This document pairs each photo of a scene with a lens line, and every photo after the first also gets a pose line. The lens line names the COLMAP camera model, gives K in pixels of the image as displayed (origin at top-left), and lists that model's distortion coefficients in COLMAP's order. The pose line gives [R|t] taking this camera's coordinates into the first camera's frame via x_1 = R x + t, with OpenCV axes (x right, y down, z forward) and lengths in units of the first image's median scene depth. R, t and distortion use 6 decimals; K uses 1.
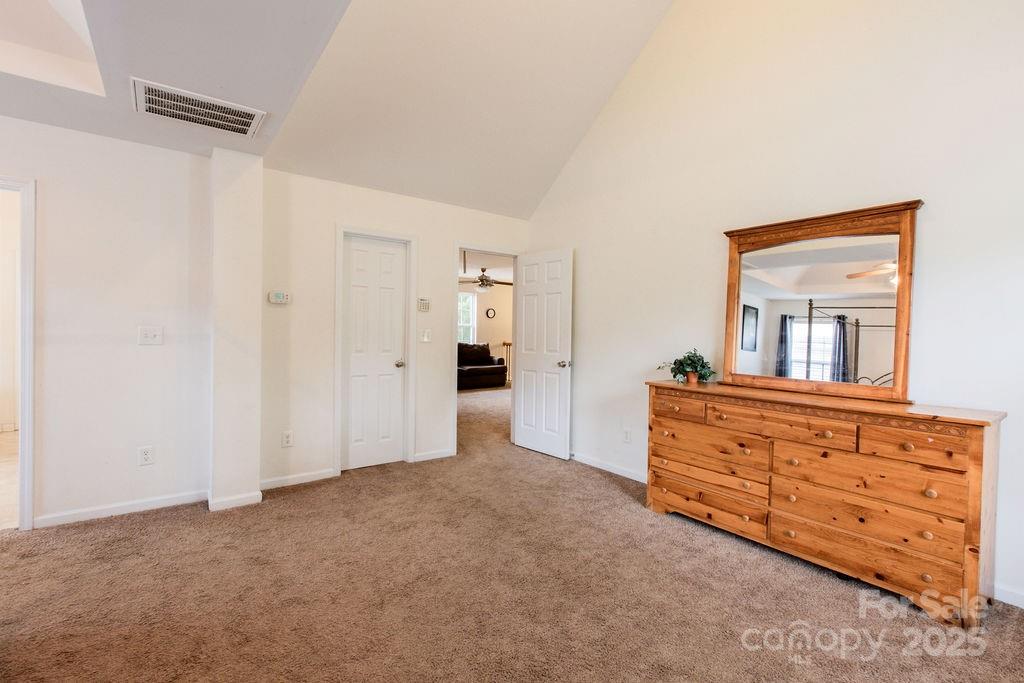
lens RADIAL K [[455.5, 0, 512.0], [0, 455.5, 341.5], [0, 0, 1]] dist [-0.003819, -0.001290]
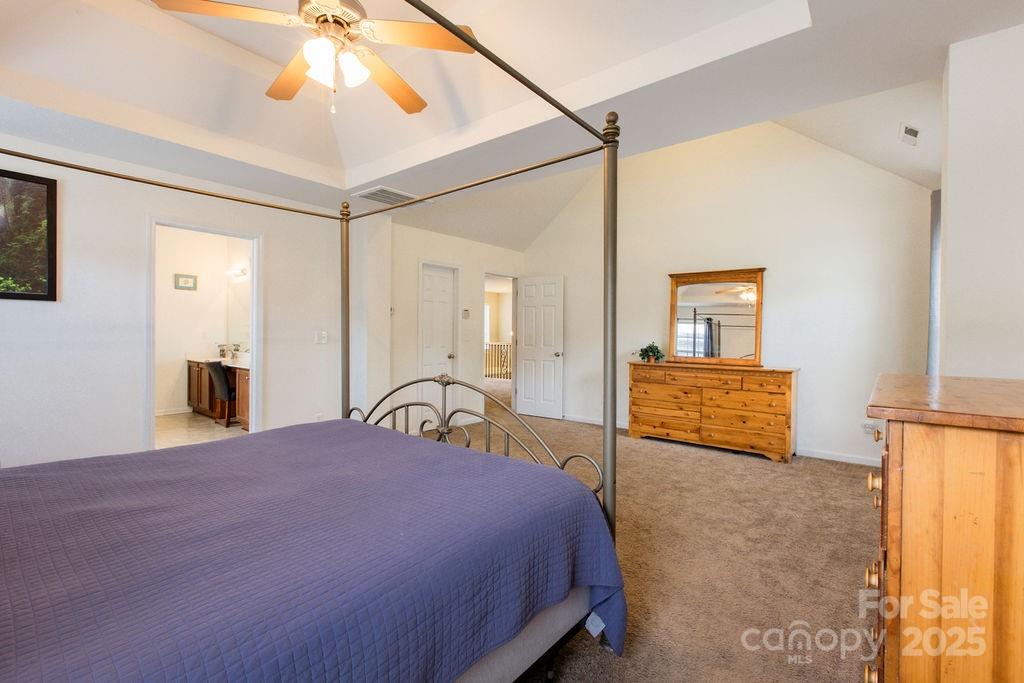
lens RADIAL K [[455.5, 0, 512.0], [0, 455.5, 341.5], [0, 0, 1]] dist [-0.003819, -0.001290]
pose [[0.968541, -0.012894, 0.248521, -0.612861], [0.012258, 0.999916, 0.004107, 0.000632], [-0.248553, -0.000931, 0.968618, -0.598445]]
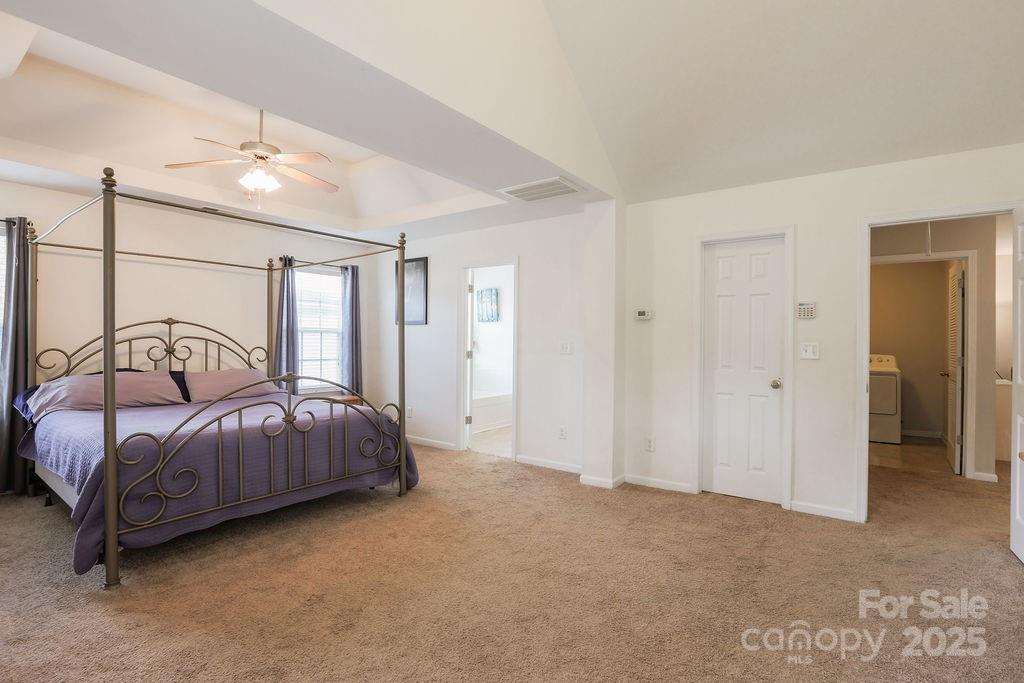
lens RADIAL K [[503.8, 0, 512.0], [0, 503.8, 341.5], [0, 0, 1]] dist [-0.055716, 0.021334]
pose [[0.271285, -0.013865, -0.962399, 0.723134], [-0.027014, 0.999393, -0.022013, 0.006841], [0.962120, 0.031970, 0.270745, 0.443069]]
